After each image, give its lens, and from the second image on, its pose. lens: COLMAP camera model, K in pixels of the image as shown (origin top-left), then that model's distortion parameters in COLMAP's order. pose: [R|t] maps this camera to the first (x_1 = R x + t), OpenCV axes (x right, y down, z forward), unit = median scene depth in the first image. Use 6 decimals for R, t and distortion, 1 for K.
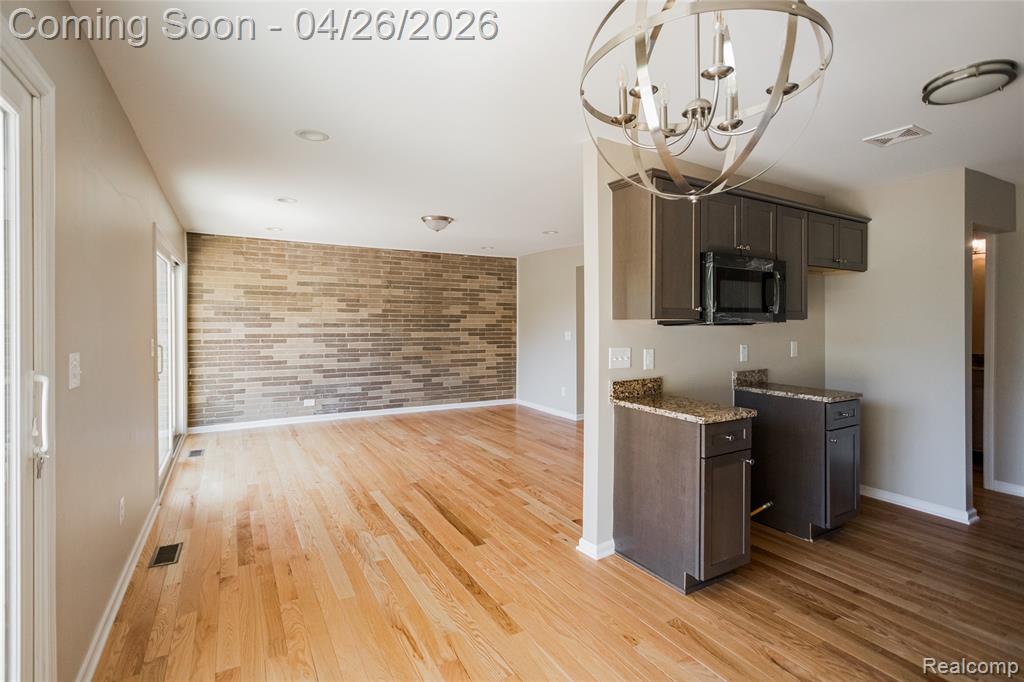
lens RADIAL K [[494.2, 0, 514.2], [0, 494.2, 327.0], [0, 0, 1]] dist [0.002916, 0.000196]
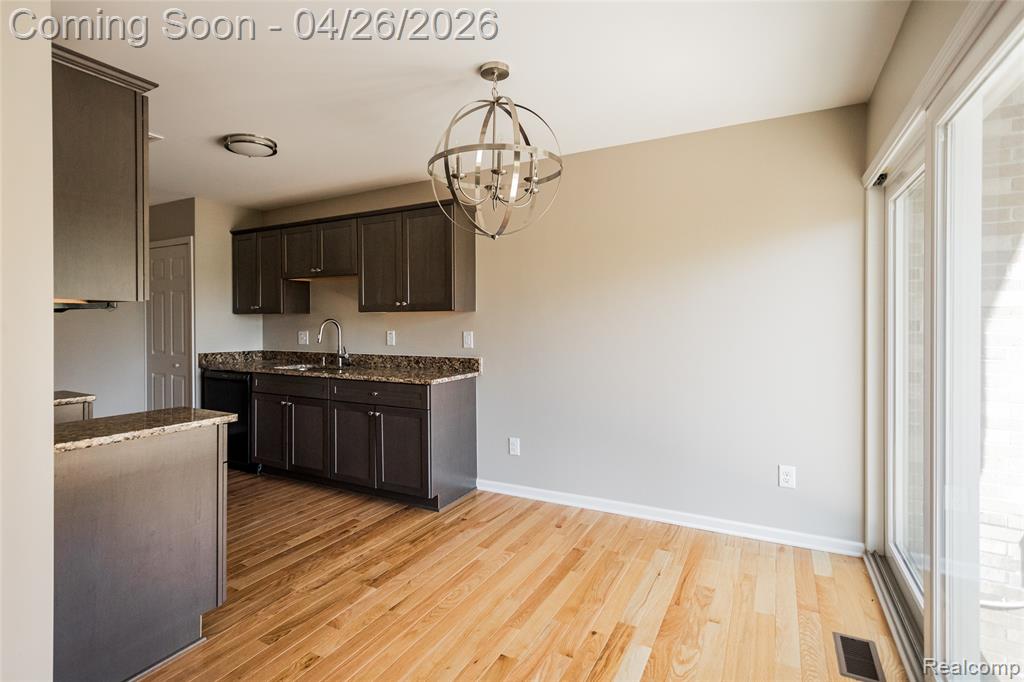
lens RADIAL K [[494.2, 0, 495.3], [0, 494.2, 325.1], [0, 0, 1]] dist [0.002916, 0.000196]
pose [[-0.507291, -0.007120, 0.861745, -0.497248], [0.010450, 0.999842, 0.014413, 0.010916], [-0.861711, 0.016317, -0.507137, 0.823398]]
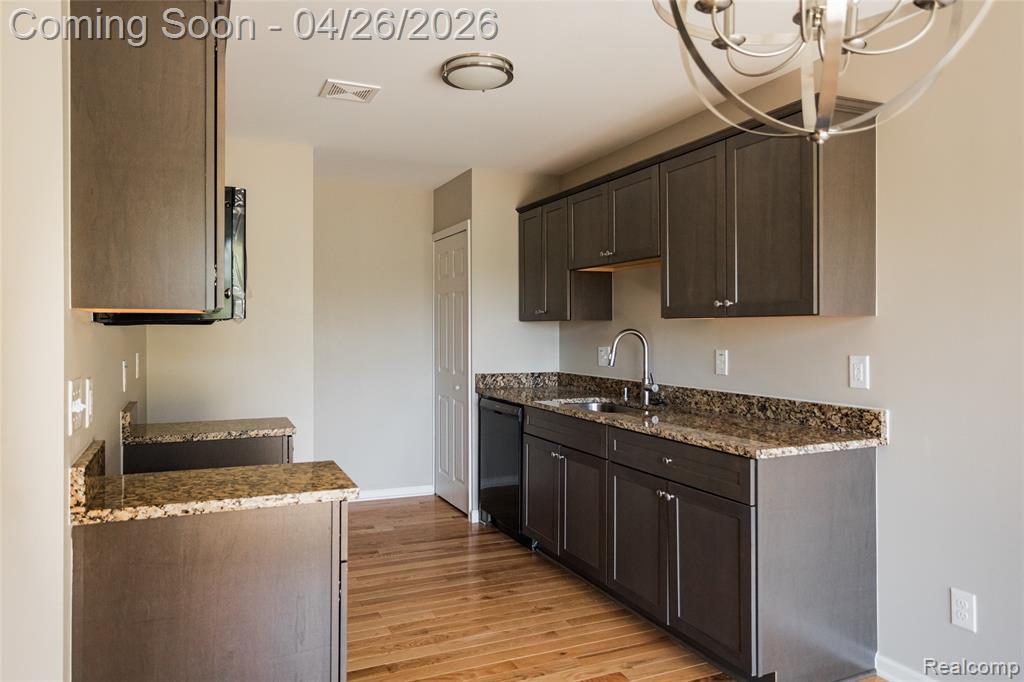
lens RADIAL K [[677.5, 0, 511.1], [0, 677.5, 331.5], [0, 0, 1]] dist [-0.000001, 0.001400]
pose [[0.112619, -0.007033, 0.993613, -0.283079], [0.010473, 0.999928, 0.005891, 0.003378], [-0.993583, 0.009743, 0.112685, 0.580174]]
